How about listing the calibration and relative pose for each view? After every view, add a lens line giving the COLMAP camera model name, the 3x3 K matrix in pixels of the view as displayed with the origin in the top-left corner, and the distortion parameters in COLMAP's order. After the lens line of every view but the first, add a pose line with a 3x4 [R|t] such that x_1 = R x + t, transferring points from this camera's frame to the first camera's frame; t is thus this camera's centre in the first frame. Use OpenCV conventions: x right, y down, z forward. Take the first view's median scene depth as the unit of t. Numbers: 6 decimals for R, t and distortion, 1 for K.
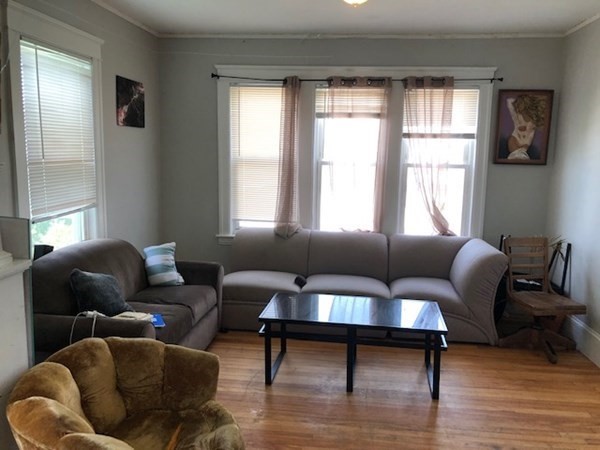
lens RADIAL K [[501.9, 0, 313.5], [0, 501.9, 215.1], [0, 0, 1]] dist [0.064039, -0.094129]
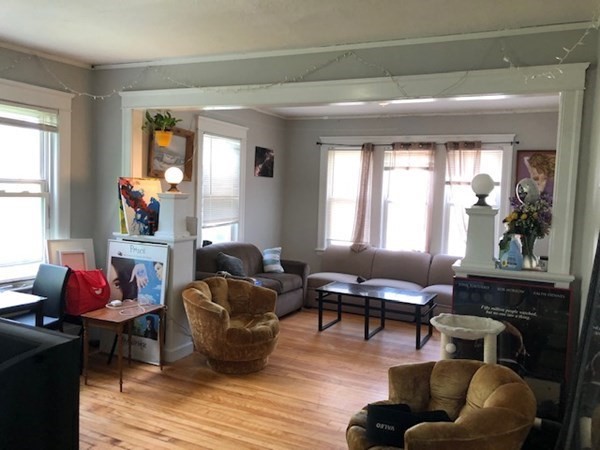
lens RADIAL K [[501.9, 0, 313.5], [0, 501.9, 215.1], [0, 0, 1]] dist [0.064039, -0.094129]
pose [[0.947091, 0.027751, -0.319763, 0.285372], [-0.056090, 0.995235, -0.079760, 0.061994], [0.316026, 0.093476, 0.944135, -0.424537]]
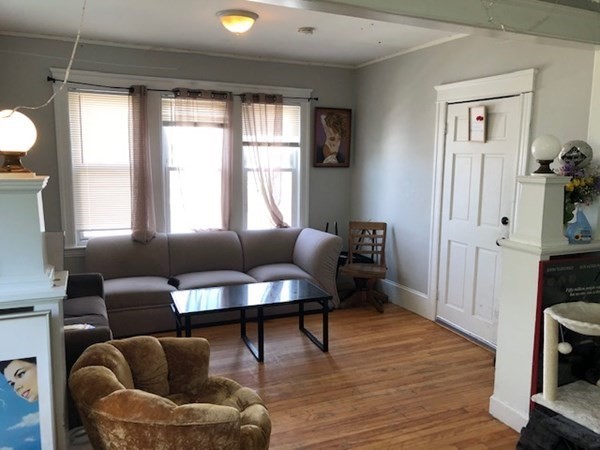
lens RADIAL K [[495.8, 0, 313.2], [0, 495.8, 224.7], [0, 0, 1]] dist [0.068413, -0.093926]
pose [[0.863475, -0.079402, 0.498103, -0.266912], [0.072500, 0.996815, 0.033219, -0.001074], [-0.499154, 0.007428, 0.866482, -0.055593]]
